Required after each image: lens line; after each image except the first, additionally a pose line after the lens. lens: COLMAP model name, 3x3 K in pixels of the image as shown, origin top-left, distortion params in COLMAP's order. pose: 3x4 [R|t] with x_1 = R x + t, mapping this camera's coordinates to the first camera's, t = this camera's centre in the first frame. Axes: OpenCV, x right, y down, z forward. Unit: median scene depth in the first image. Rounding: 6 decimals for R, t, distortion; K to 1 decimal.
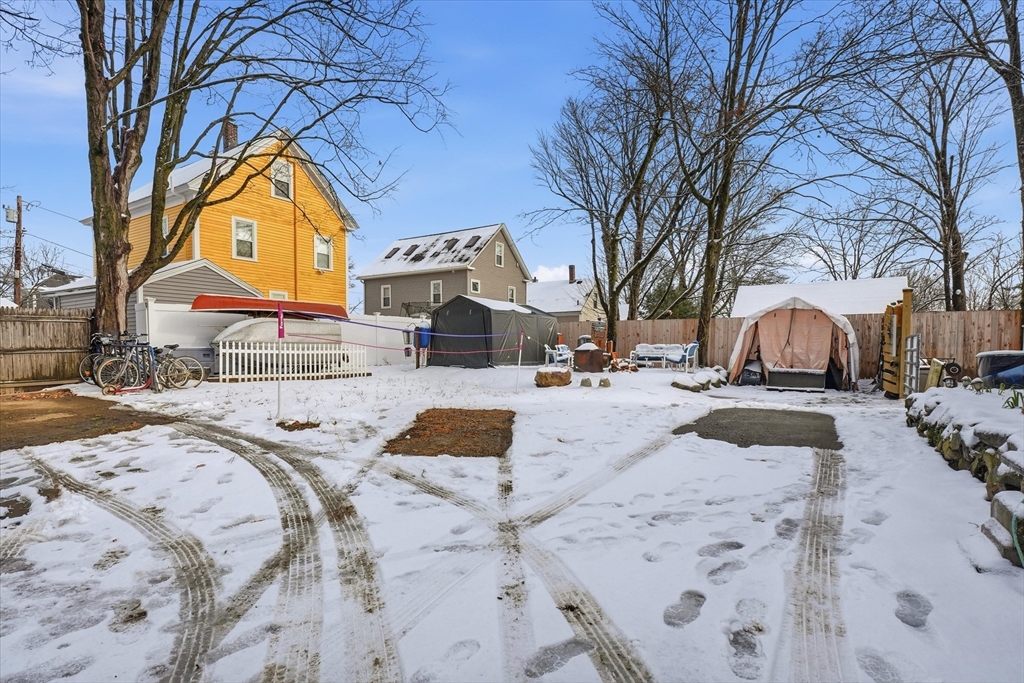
lens RADIAL K [[506.9, 0, 506.0], [0, 506.9, 373.2], [0, 0, 1]] dist [-0.001885, -0.000594]
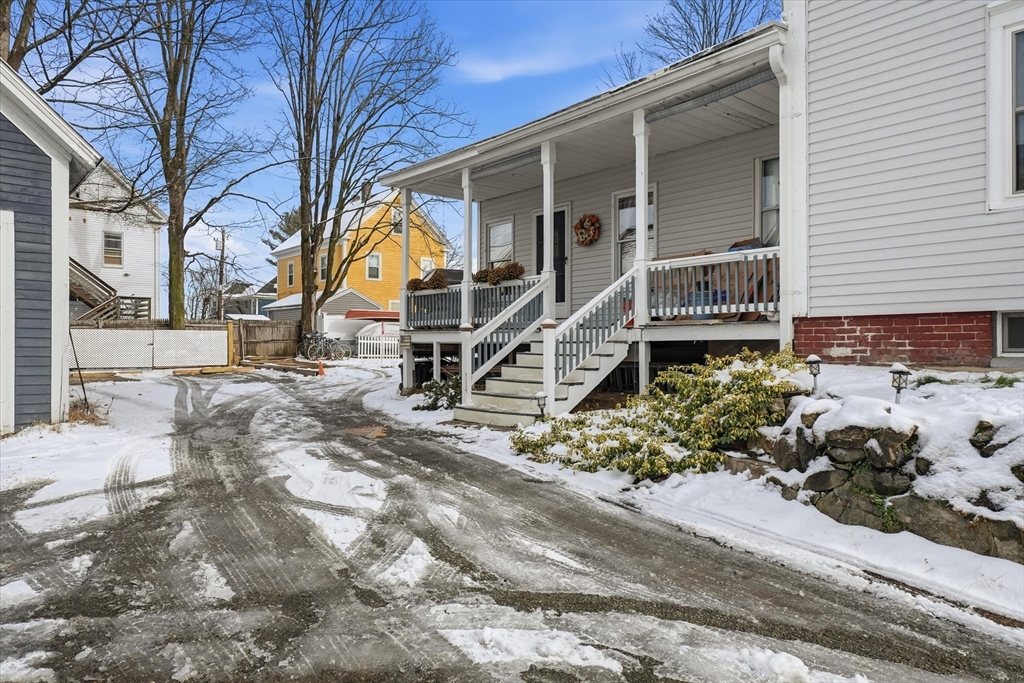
lens RADIAL K [[658.2, 0, 512.6], [0, 658.2, 347.0], [0, 0, 1]] dist [-0.000541, -0.001698]
pose [[0.963090, -0.002550, -0.269167, 0.421559], [-0.009833, 0.998955, -0.044645, 0.053128], [0.268999, 0.045644, 0.962058, -0.785379]]
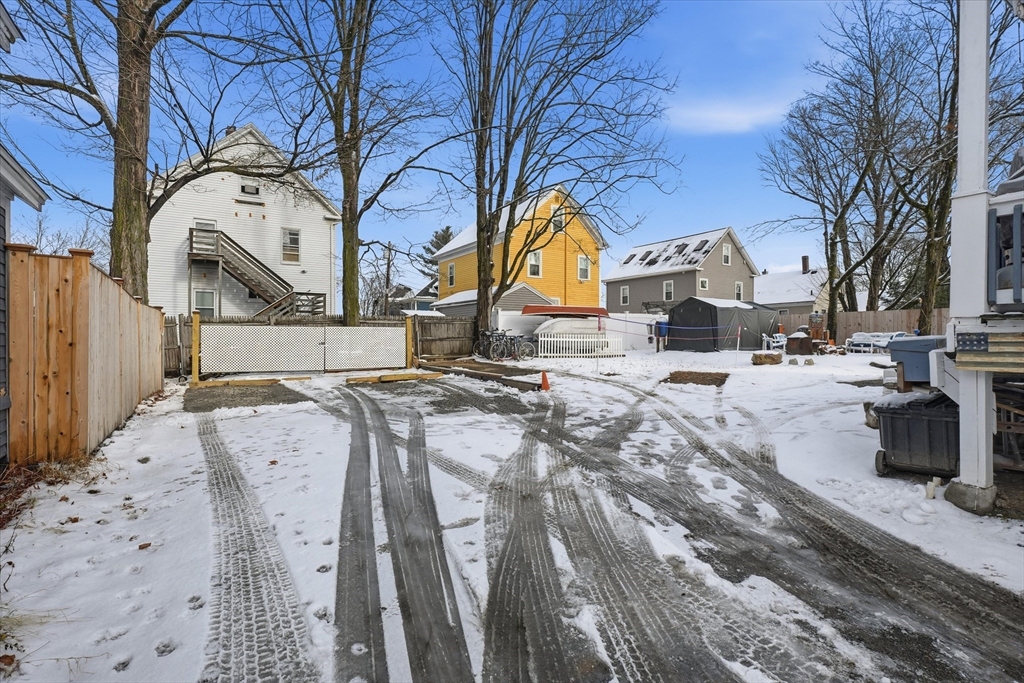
lens RADIAL K [[491.1, 0, 512.0], [0, 491.1, 341.5], [0, 0, 1]] dist [-0.001085, -0.000455]
pose [[0.908695, -0.001140, -0.417459, 0.017409], [-0.017327, 0.999032, -0.040445, 0.021323], [0.417101, 0.043985, 0.907795, -0.342719]]
